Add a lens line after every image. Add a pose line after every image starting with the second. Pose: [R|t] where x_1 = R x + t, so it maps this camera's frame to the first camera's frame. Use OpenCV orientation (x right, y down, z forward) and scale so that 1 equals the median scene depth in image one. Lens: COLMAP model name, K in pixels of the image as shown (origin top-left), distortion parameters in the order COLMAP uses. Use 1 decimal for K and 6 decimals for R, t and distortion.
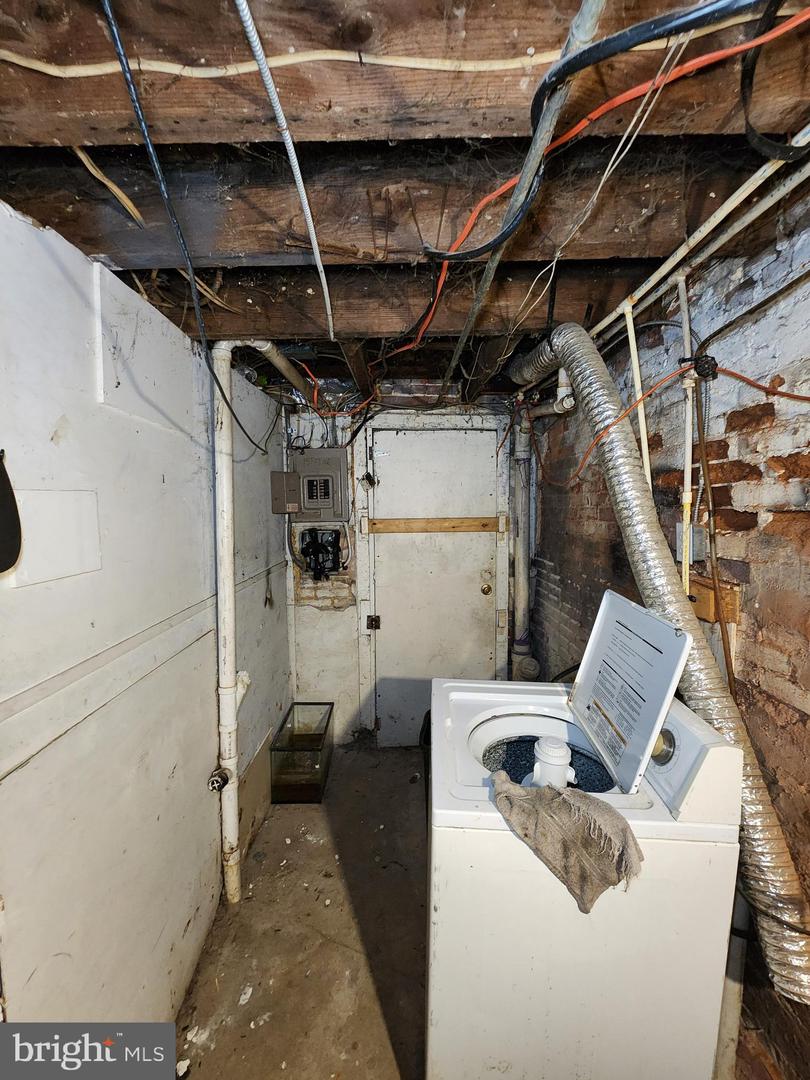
lens RADIAL K [[443.2, 0, 405.2], [0, 443.2, 532.9], [0, 0, 1]] dist [-0.001518, 0.000857]
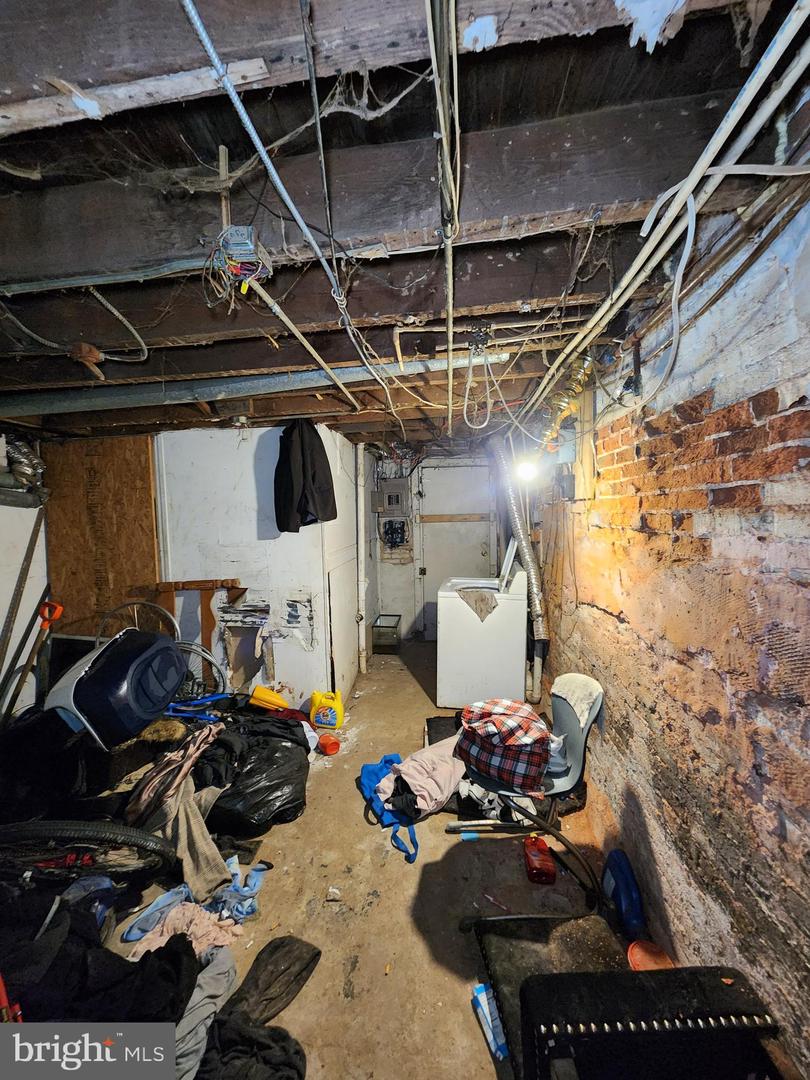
lens RADIAL K [[443.2, 0, 403.4], [0, 443.2, 540.1], [0, 0, 1]] dist [-0.001518, 0.000857]
pose [[0.992410, -0.003898, -0.122914, 0.078979], [0.003036, 0.999969, -0.007206, 0.086911], [0.122938, 0.006778, 0.992391, -0.867399]]
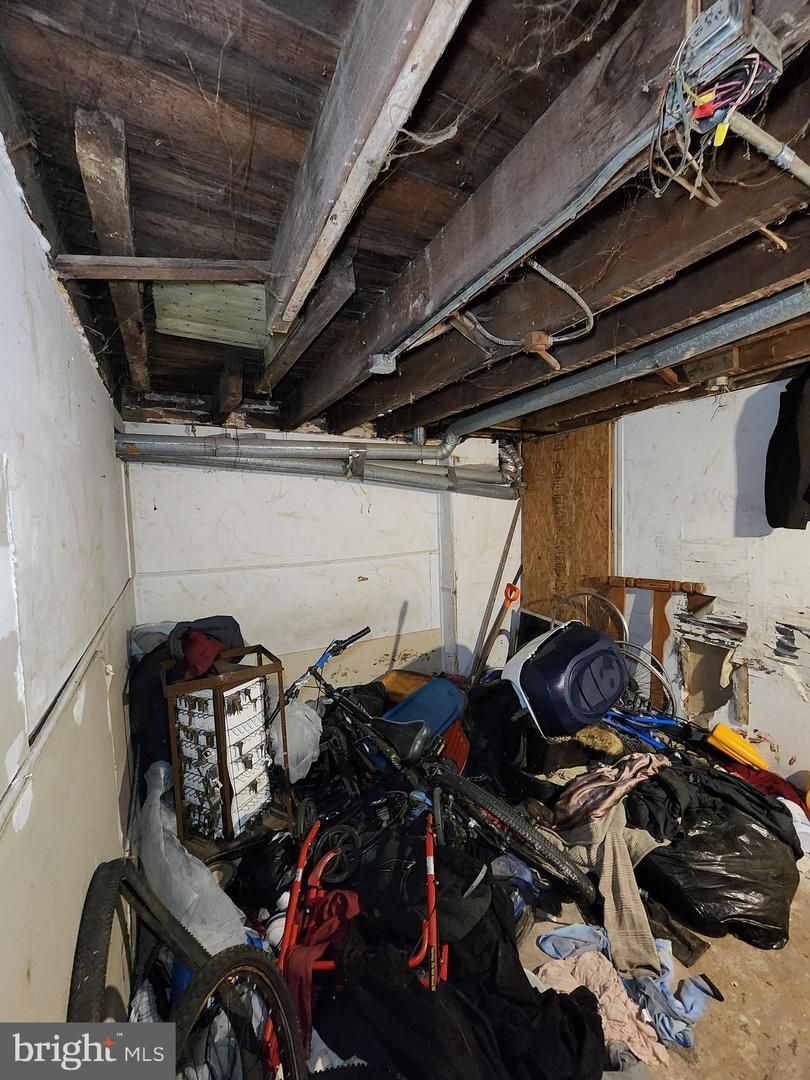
lens RADIAL K [[443.2, 0, 408.6], [0, 443.2, 540.7], [0, 0, 1]] dist [-0.001518, 0.000857]
pose [[0.467624, 0.053719, -0.882294, 0.029260], [-0.039919, 0.998417, 0.039632, 0.073466], [0.883026, 0.016688, 0.469028, -0.738134]]
